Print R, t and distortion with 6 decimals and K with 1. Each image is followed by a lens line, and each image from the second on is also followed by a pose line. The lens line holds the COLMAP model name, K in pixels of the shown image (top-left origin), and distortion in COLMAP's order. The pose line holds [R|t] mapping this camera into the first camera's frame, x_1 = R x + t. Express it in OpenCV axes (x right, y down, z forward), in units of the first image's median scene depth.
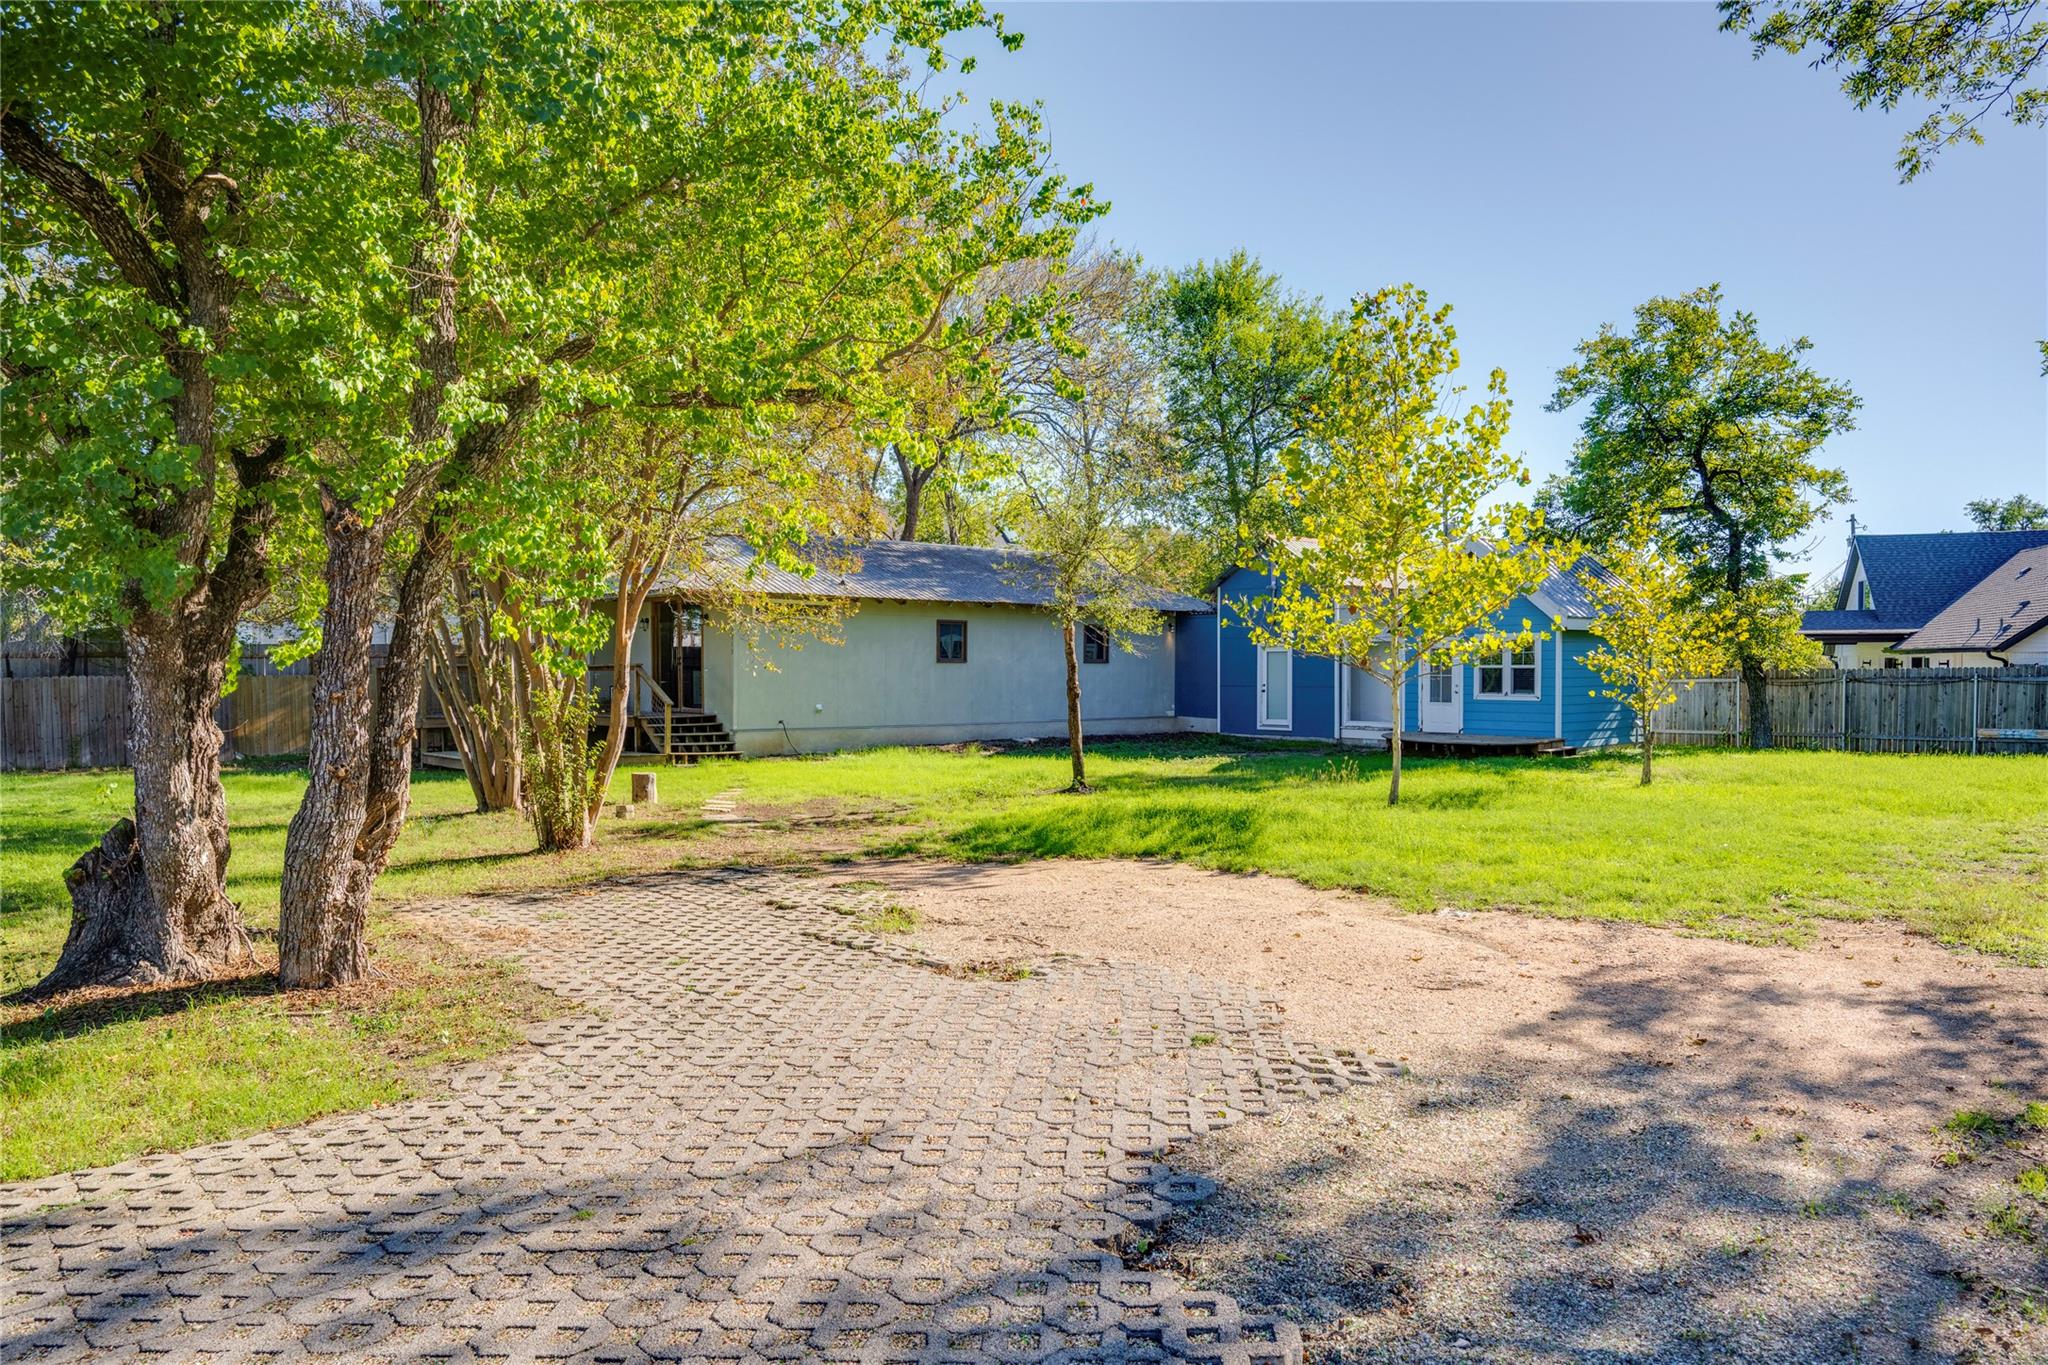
lens RADIAL K [[1298.2, 0, 1038.0], [0, 1298.2, 691.1], [0, 0, 1]] dist [0.010710, 0.001495]
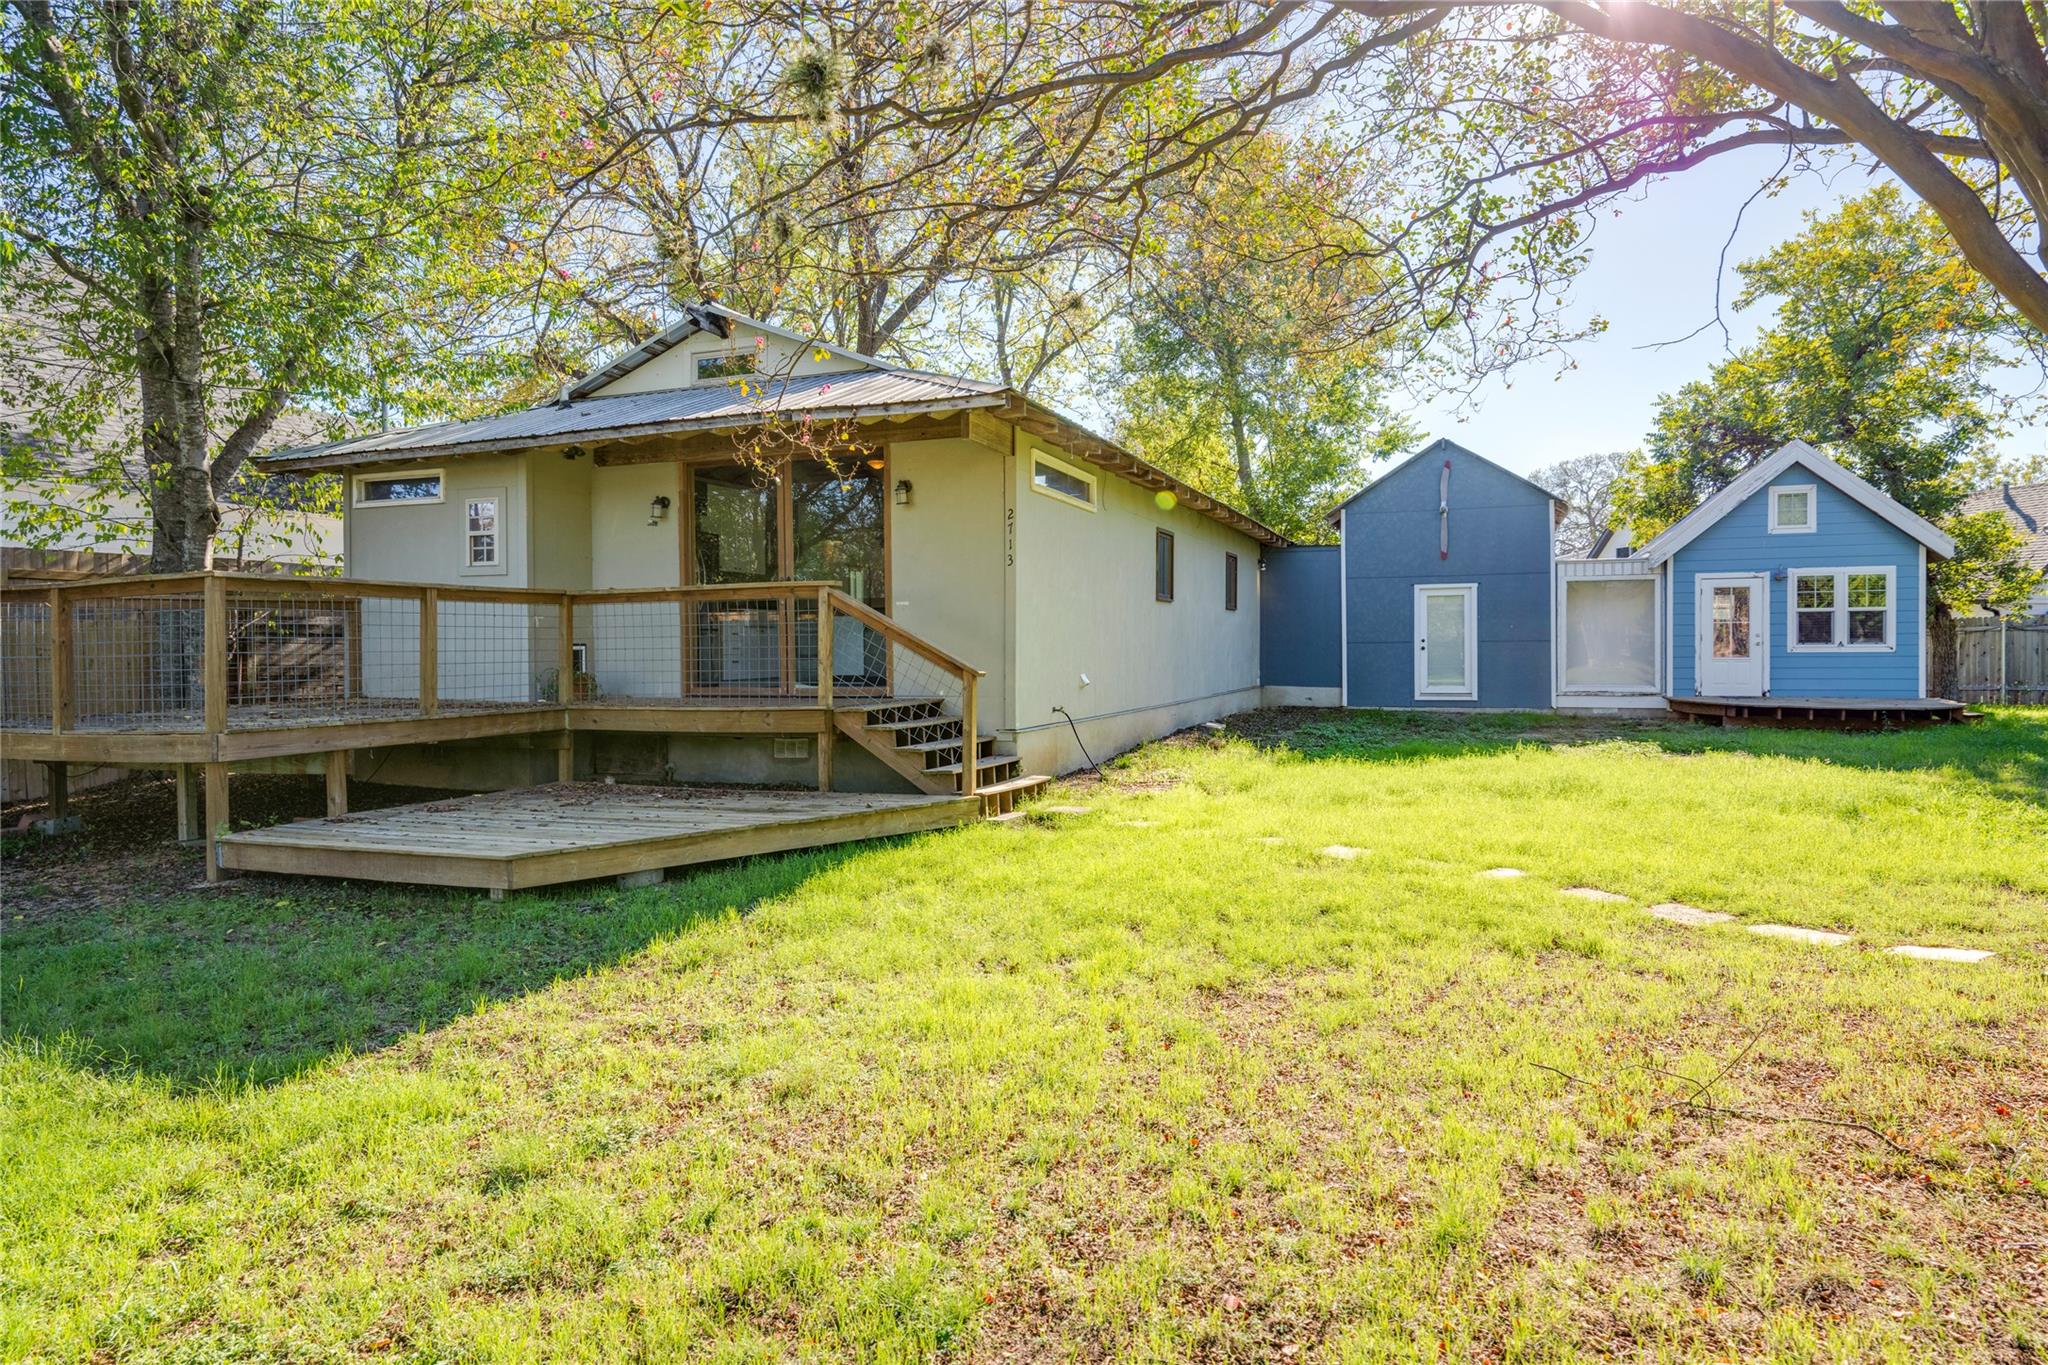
lens RADIAL K [[1126.1, 0, 1022.6], [0, 1126.1, 664.0], [0, 0, 1]] dist [-0.002227, 0.000188]
pose [[0.896123, -0.014558, 0.443567, -0.392482], [0.016223, 0.999868, 0.000042, 0.006322], [-0.443509, 0.007158, 0.896241, 0.622094]]
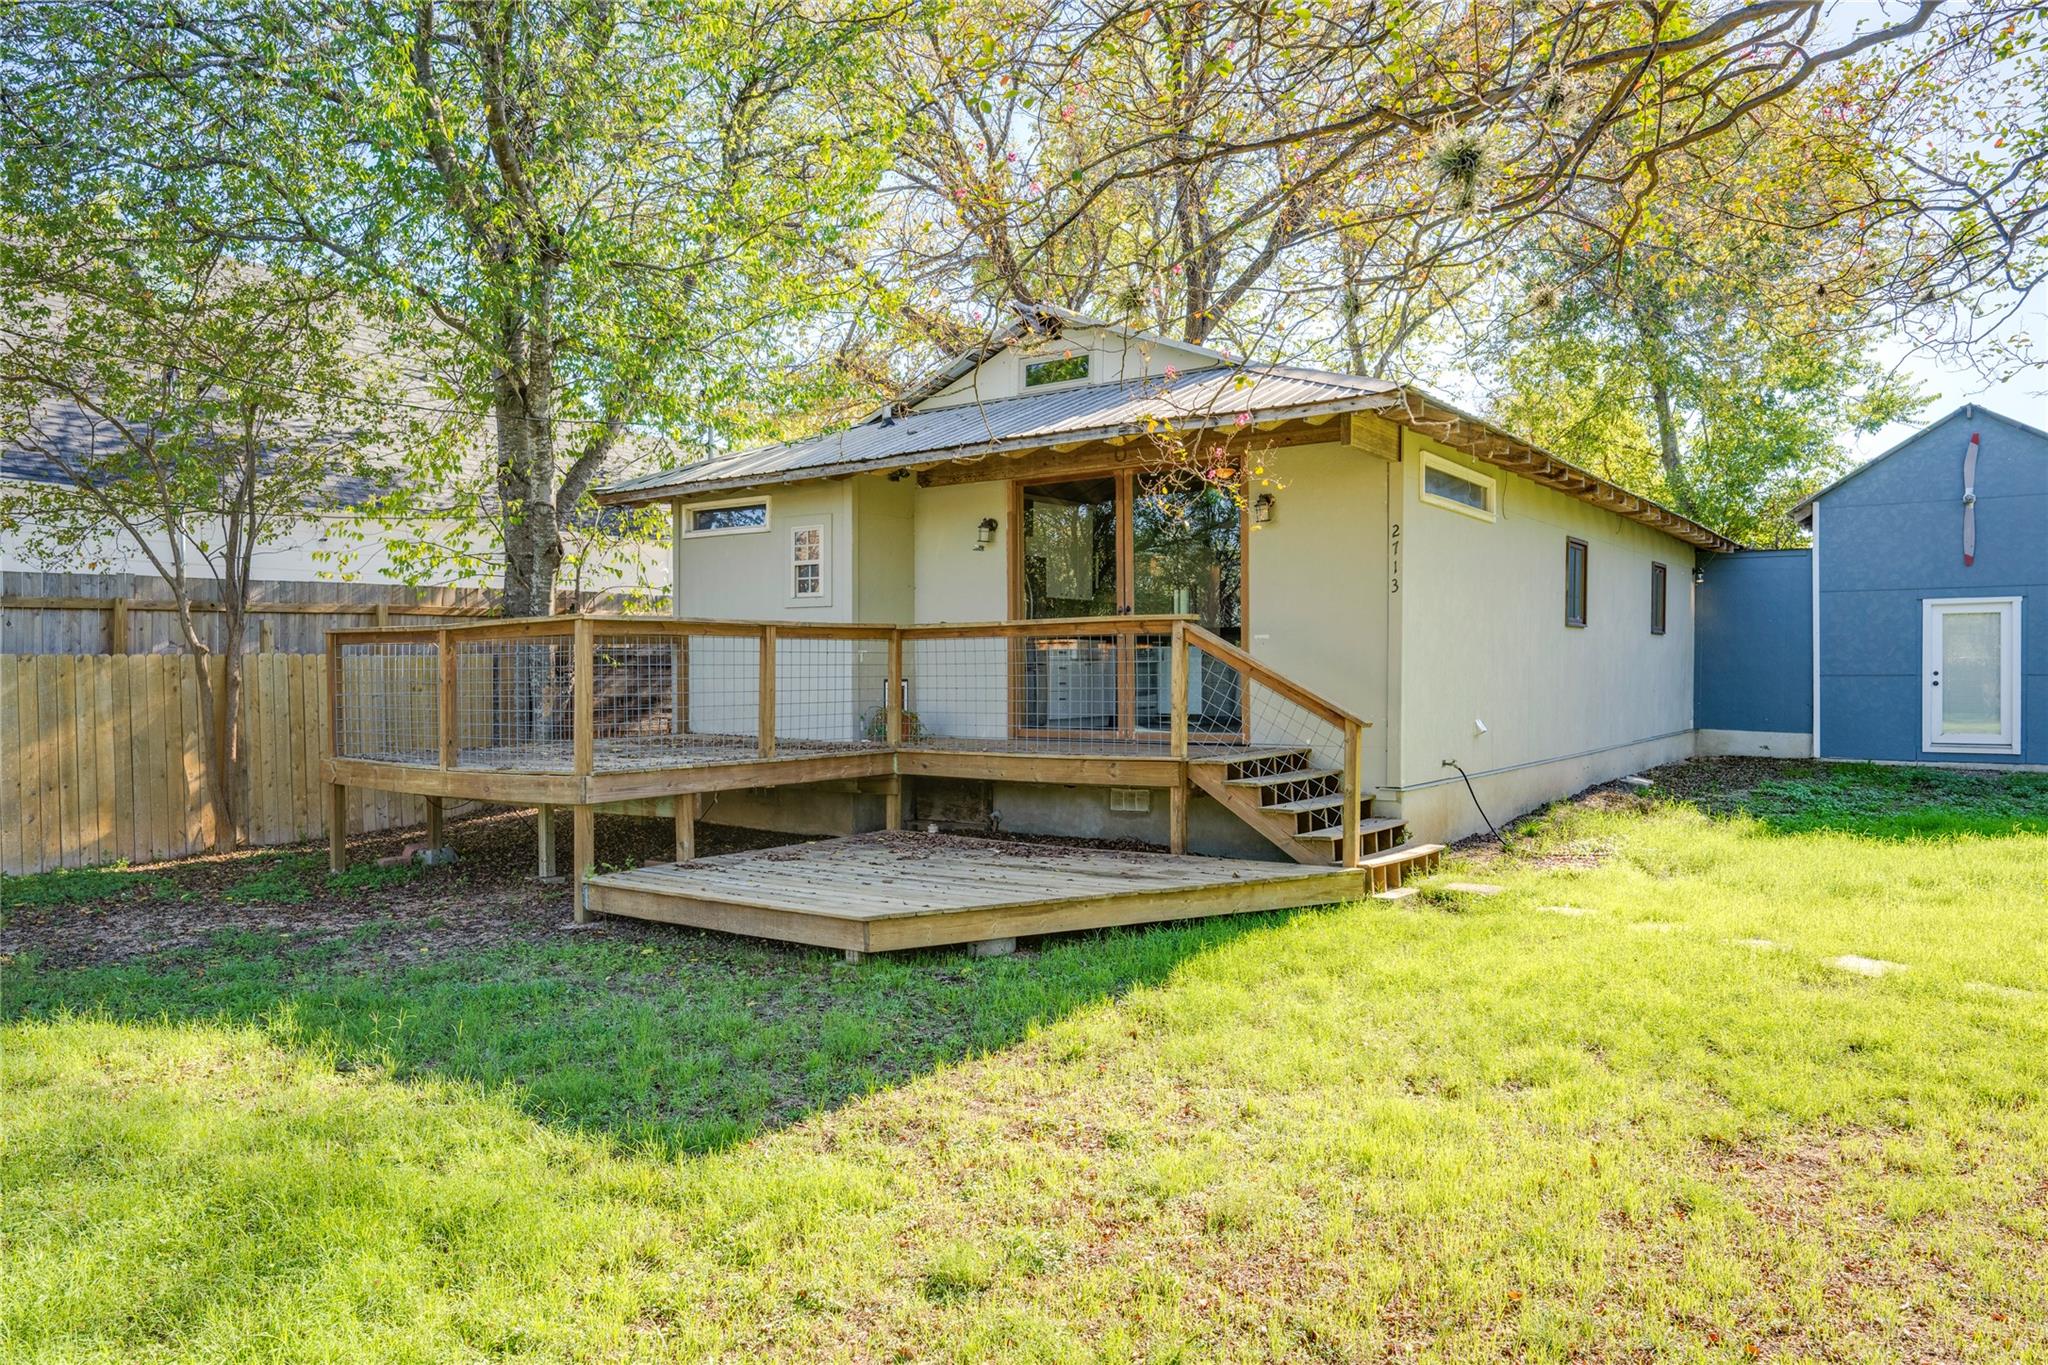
lens RADIAL K [[1301.9, 0, 989.8], [0, 1301.9, 682.7], [0, 0, 1]] dist [-0.001575, -0.001532]
pose [[0.982472, -0.006217, 0.186305, -0.408951], [0.007632, 0.999947, -0.006879, 0.000316], [-0.186252, 0.008180, 0.982468, 0.623807]]
